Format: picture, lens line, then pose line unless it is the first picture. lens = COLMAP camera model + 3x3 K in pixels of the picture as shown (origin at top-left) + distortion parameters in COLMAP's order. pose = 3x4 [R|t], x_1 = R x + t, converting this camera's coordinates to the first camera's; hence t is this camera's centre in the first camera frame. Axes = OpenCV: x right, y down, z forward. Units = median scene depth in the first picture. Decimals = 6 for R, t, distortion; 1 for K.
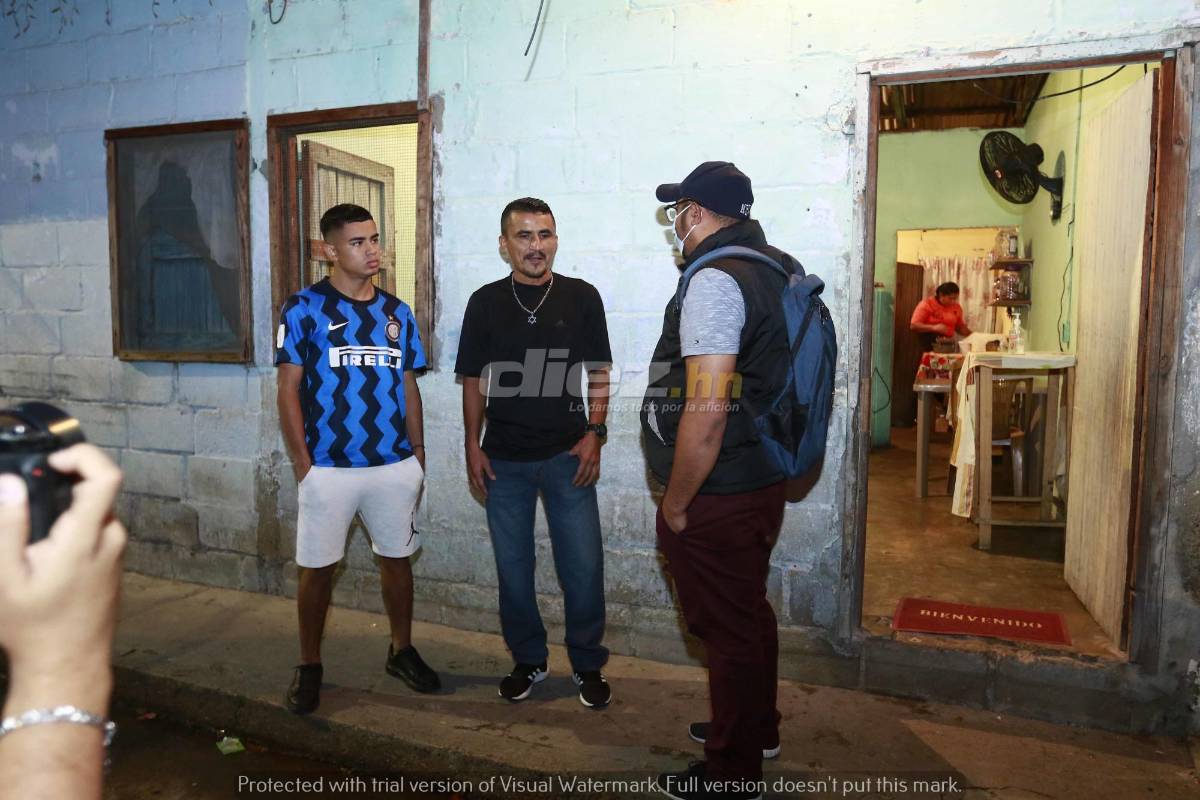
lens RADIAL K [[885.2, 0, 602.0], [0, 885.2, 411.9], [0, 0, 1]] dist [-0.058397, 0.034991]
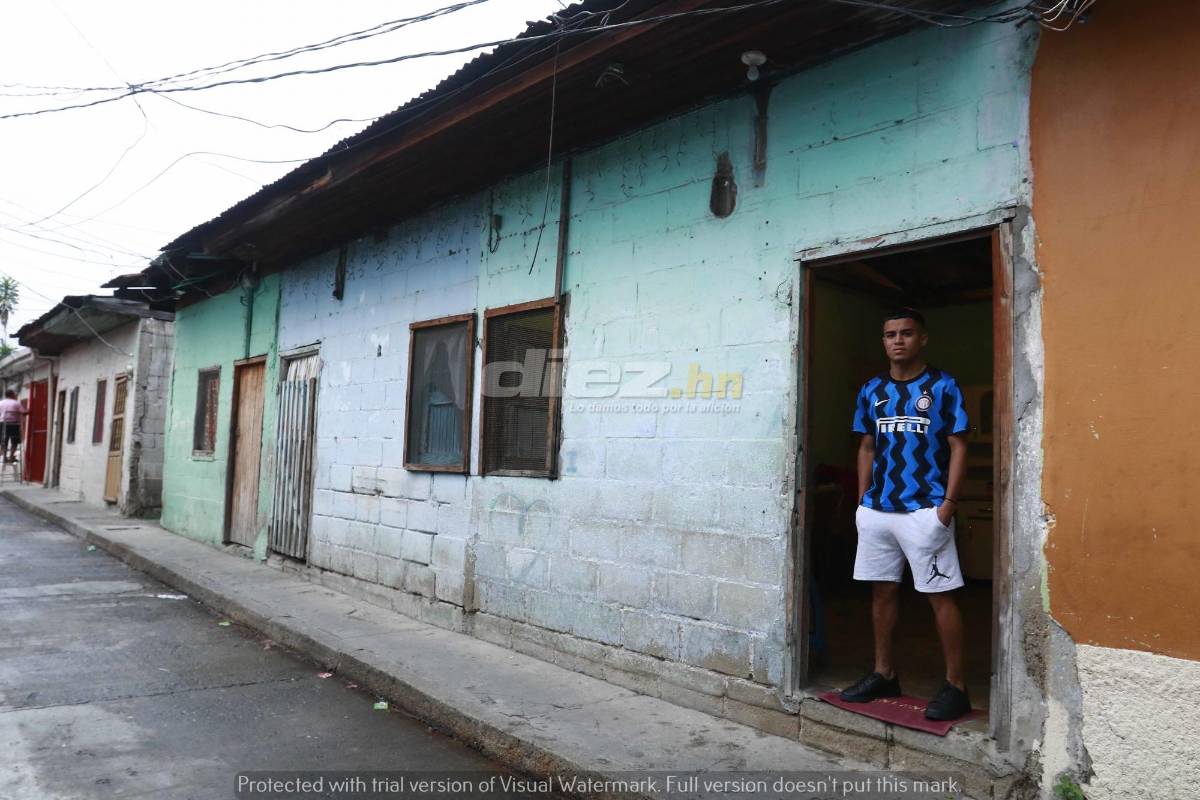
lens RADIAL K [[885.2, 0, 601.7], [0, 885.2, 404.8], [0, 0, 1]] dist [-0.058397, 0.034991]
pose [[0.885707, -0.015135, -0.463998, 0.621895], [-0.065444, 0.985418, -0.157064, 0.063416], [0.459609, 0.169479, 0.871801, -0.273870]]
